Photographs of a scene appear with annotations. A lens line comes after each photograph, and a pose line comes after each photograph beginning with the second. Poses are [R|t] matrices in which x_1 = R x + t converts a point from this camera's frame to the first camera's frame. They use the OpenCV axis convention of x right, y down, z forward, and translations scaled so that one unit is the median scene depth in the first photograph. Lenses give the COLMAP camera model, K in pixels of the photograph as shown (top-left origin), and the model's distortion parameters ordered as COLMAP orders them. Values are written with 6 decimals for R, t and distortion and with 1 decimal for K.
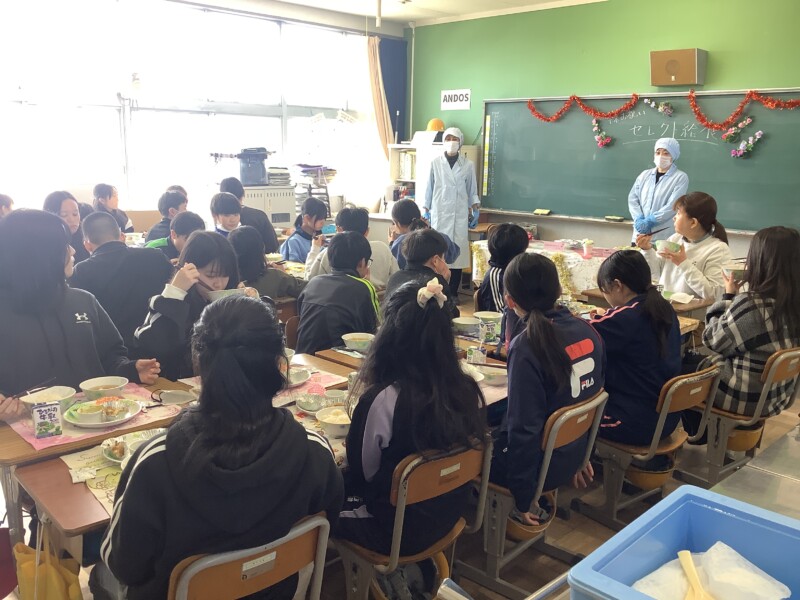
lens RADIAL K [[716.1, 0, 407.4], [0, 716.1, 313.4], [0, 0, 1]] dist [0.092894, -0.182725]
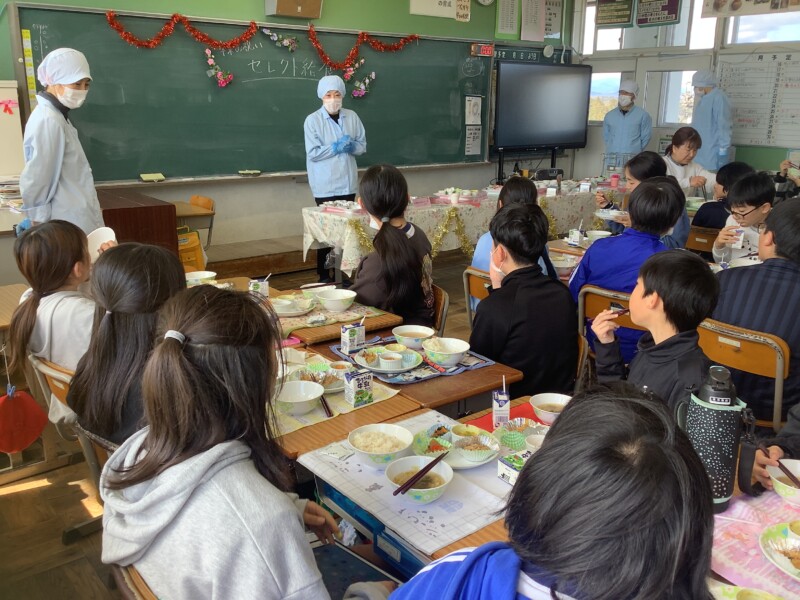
lens RADIAL K [[708.5, 0, 368.2], [0, 708.5, 300.0], [0, 0, 1]] dist [-0.016766, -0.014234]
pose [[0.144060, -0.285642, 0.947447, -0.500009], [0.213121, 0.943922, 0.252174, -0.166191], [-0.966347, 0.165592, 0.196857, 0.718038]]
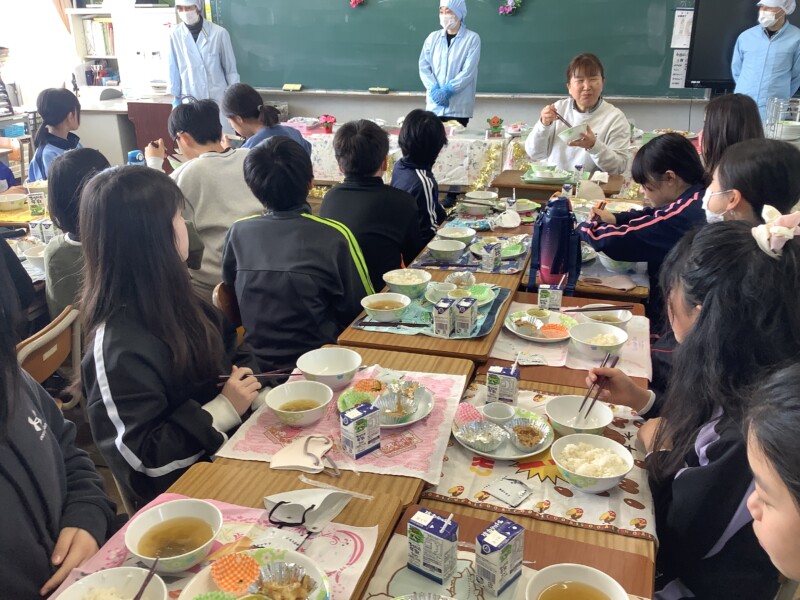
lens RADIAL K [[716.1, 0, 407.4], [0, 716.1, 313.4], [0, 0, 1]] dist [0.092894, -0.182725]
pose [[0.873364, -0.209714, 0.439609, -0.138420], [0.131925, 0.970675, 0.200963, -0.035435], [-0.468862, -0.117518, 0.875419, 0.151936]]
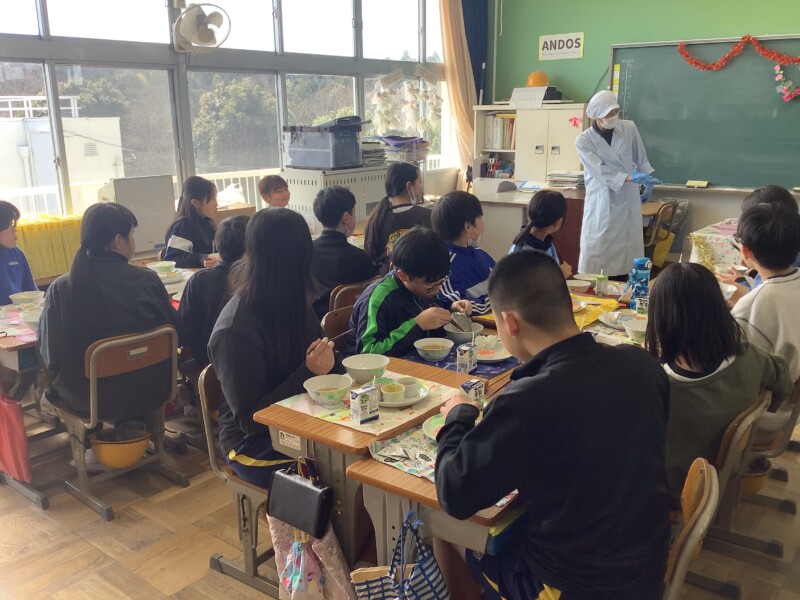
lens RADIAL K [[716.1, 0, 407.4], [0, 716.1, 313.4], [0, 0, 1]] dist [0.092894, -0.182725]
pose [[0.992594, -0.063109, 0.103803, -0.239006], [0.058038, 0.997002, 0.051172, -0.060689], [-0.106721, -0.044769, 0.993281, 0.241140]]
